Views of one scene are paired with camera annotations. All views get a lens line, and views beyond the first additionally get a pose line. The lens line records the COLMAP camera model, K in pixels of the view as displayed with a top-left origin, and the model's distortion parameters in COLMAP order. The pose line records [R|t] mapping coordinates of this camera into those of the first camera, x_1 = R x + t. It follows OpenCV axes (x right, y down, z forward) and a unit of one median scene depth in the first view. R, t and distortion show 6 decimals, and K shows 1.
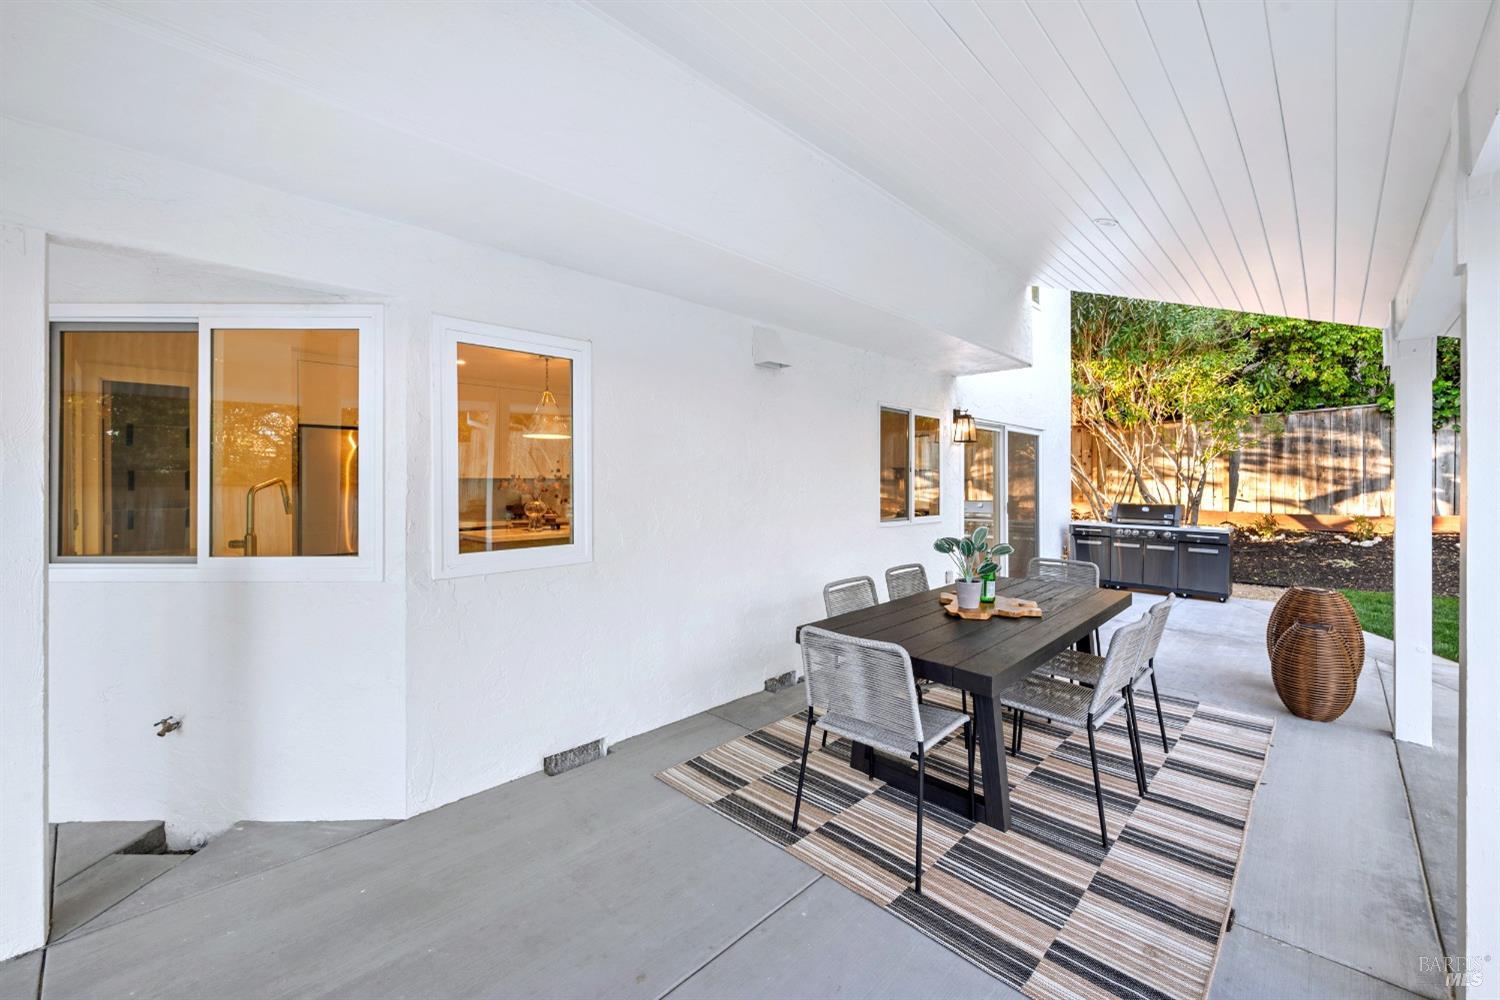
lens RADIAL K [[597.5, 0, 757.1], [0, 597.5, 484.6], [0, 0, 1]] dist [0.003088, -0.000188]
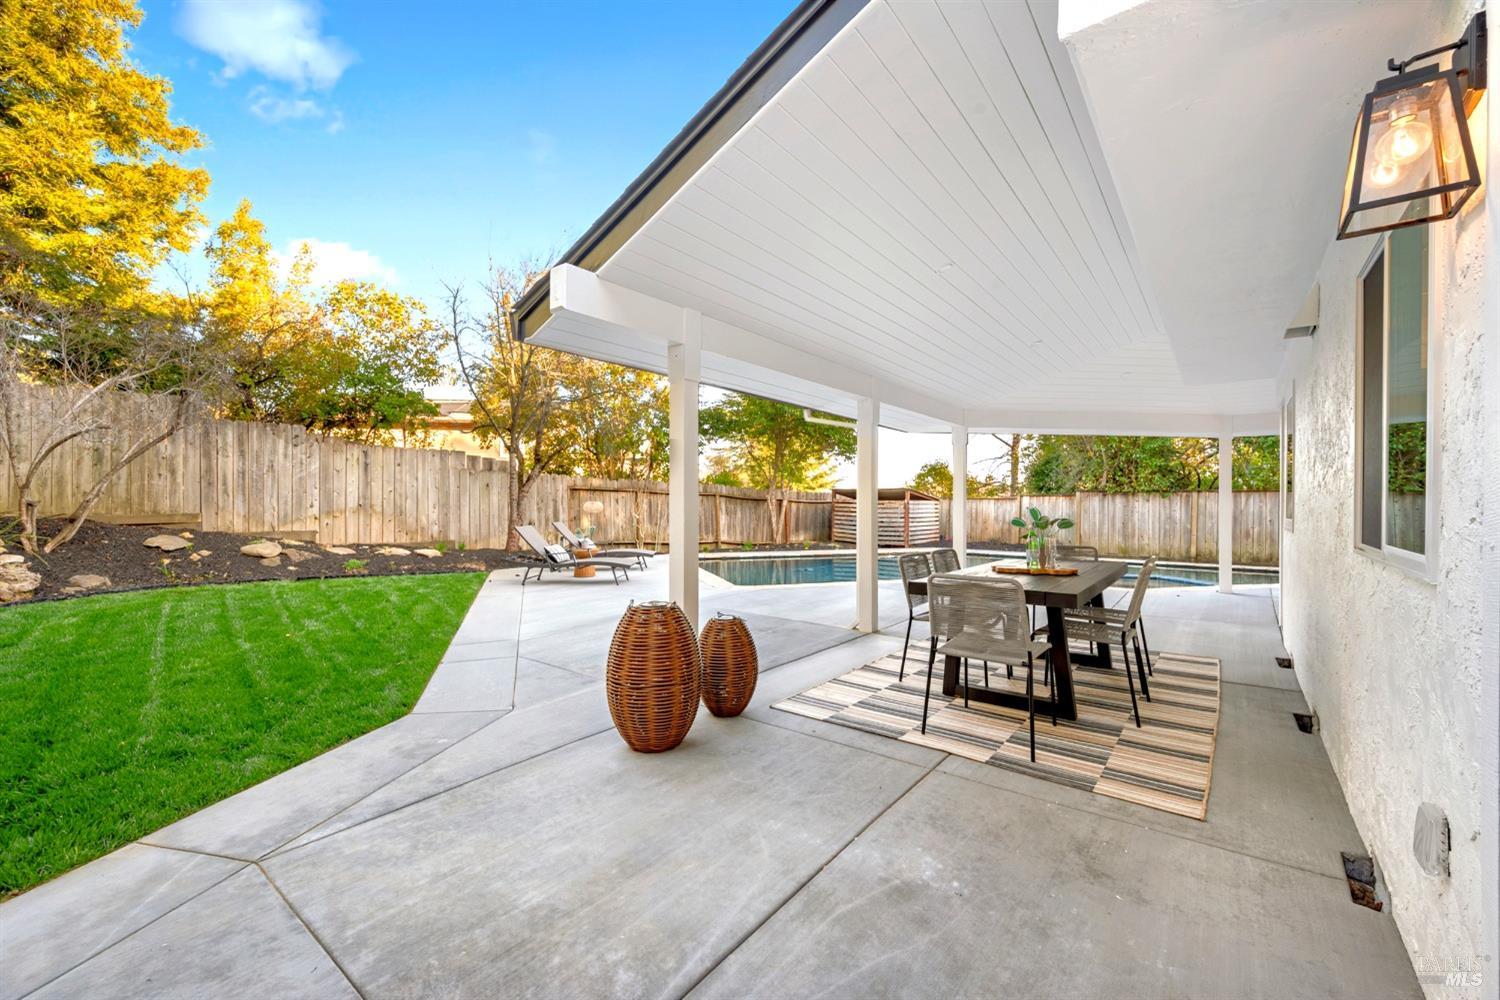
lens RADIAL K [[597.5, 0, 746.2], [0, 597.5, 503.2], [0, 0, 1]] dist [0.003088, -0.000188]
pose [[-0.996162, 0.001624, -0.087518, 1.055616], [0.001420, 0.999996, 0.002391, 0.050264], [0.087521, 0.002258, -0.996160, 2.117362]]
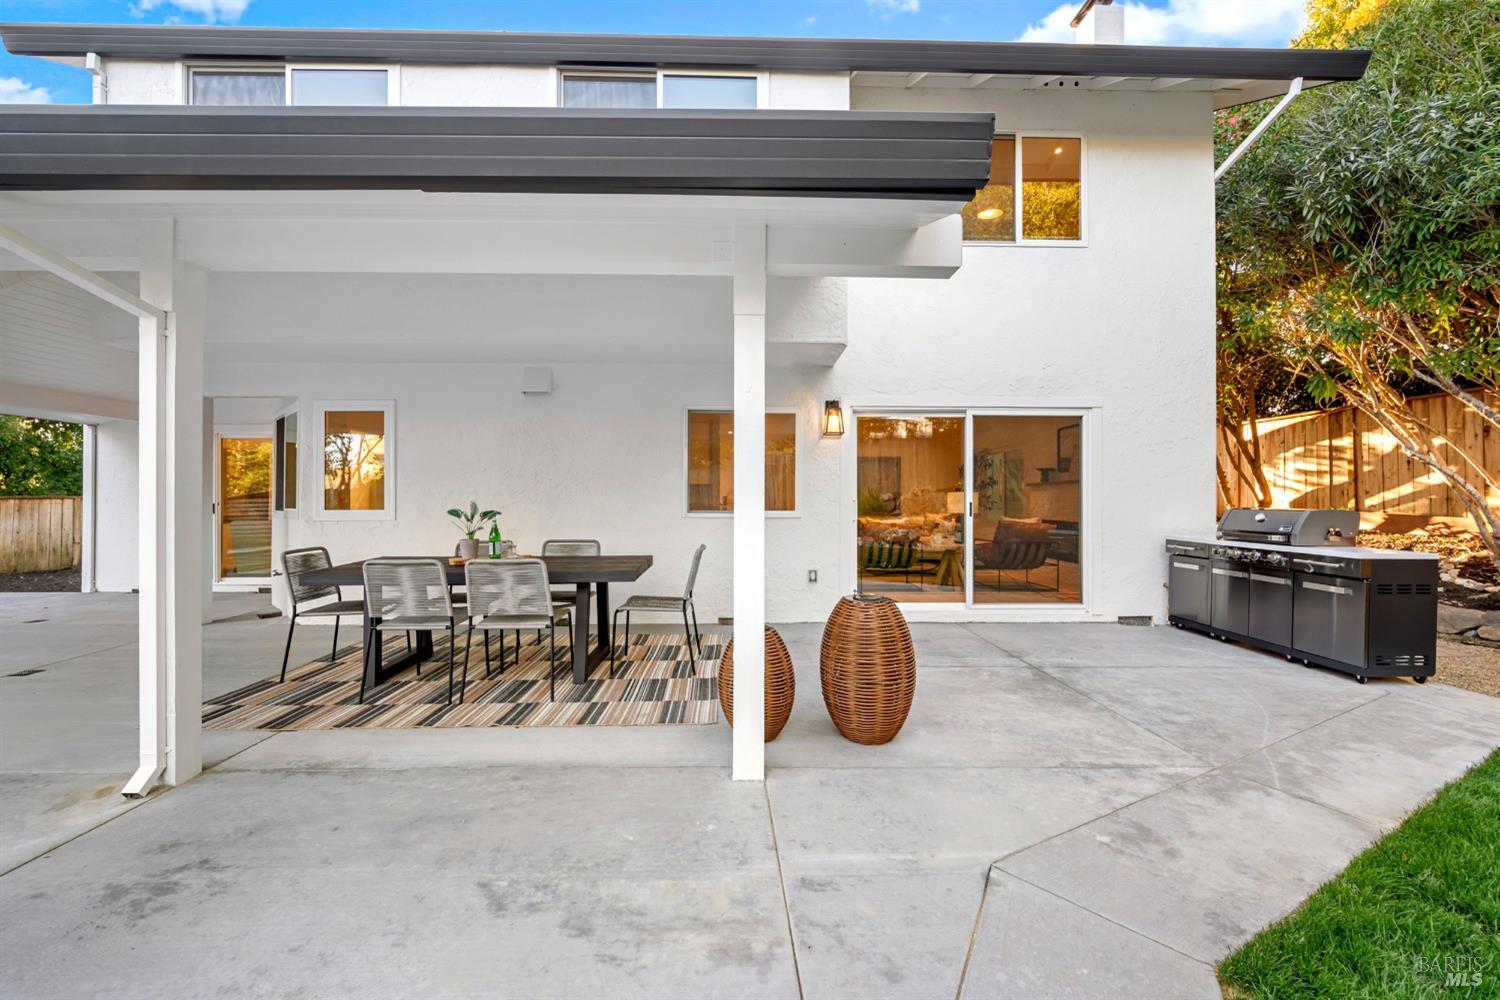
lens RADIAL K [[597.5, 0, 751.6], [0, 597.5, 497.8], [0, 0, 1]] dist [0.003088, -0.000188]
pose [[0.717161, -0.000200, -0.696907, 1.628002], [-0.003425, 0.999987, -0.003812, 0.057958], [0.696899, 0.005121, 0.717151, 0.414070]]
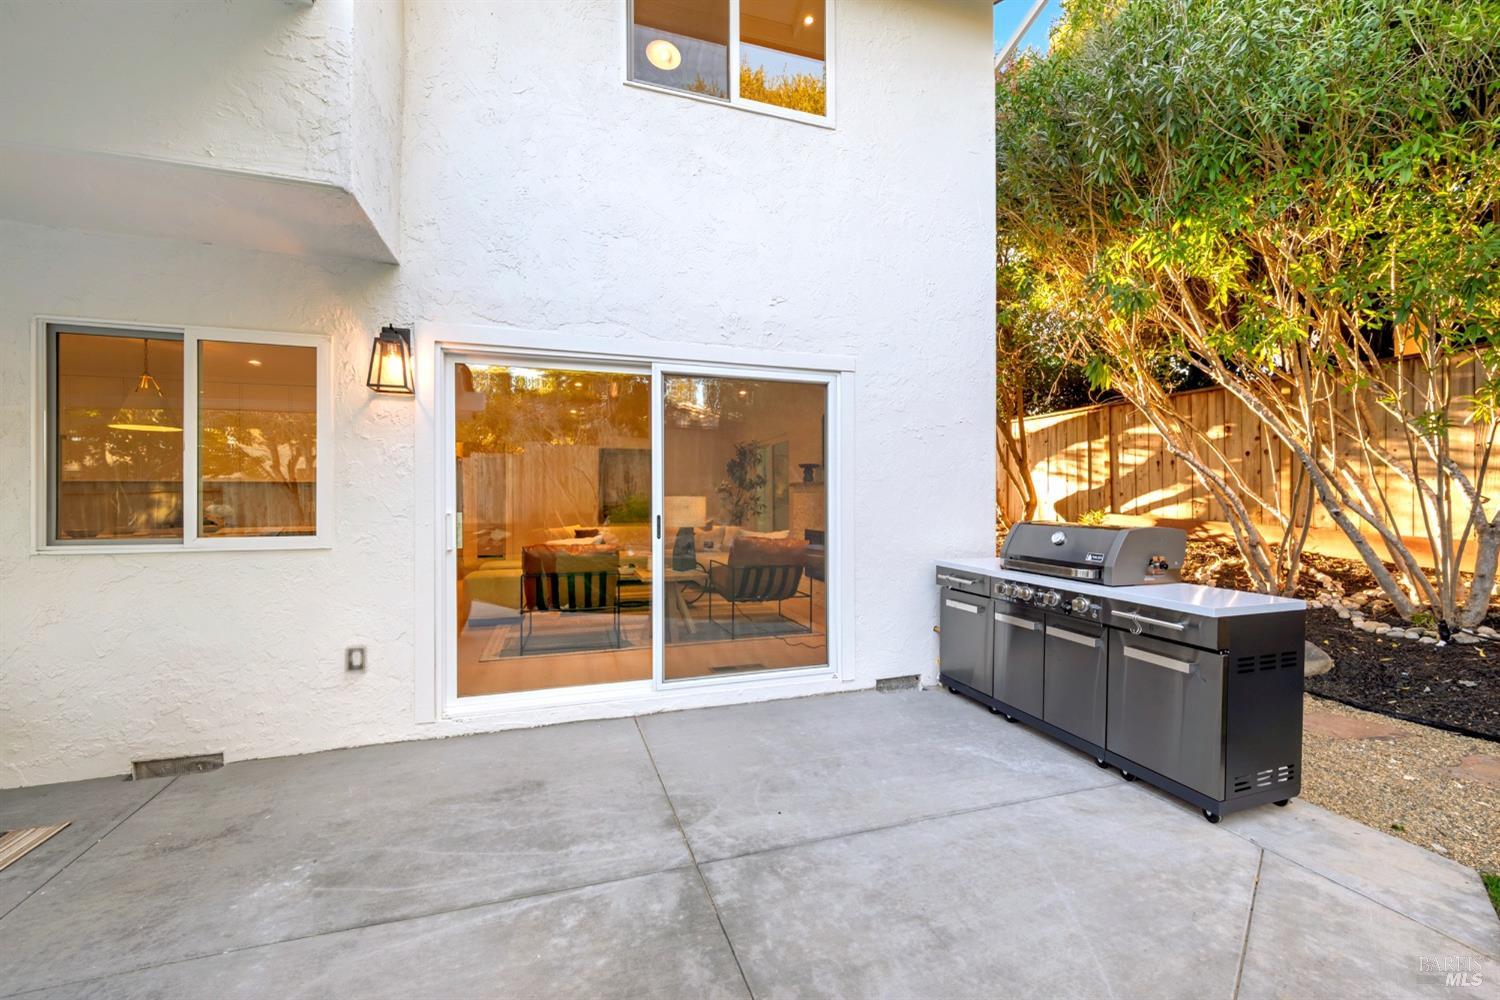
lens RADIAL K [[597.5, 0, 751.1], [0, 597.5, 501.5], [0, 0, 1]] dist [0.003088, -0.000188]
pose [[0.887541, 0.002194, -0.460724, 1.505481], [0.000156, 0.999987, 0.005062, 0.032280], [0.460729, -0.004565, 0.887529, 1.243293]]
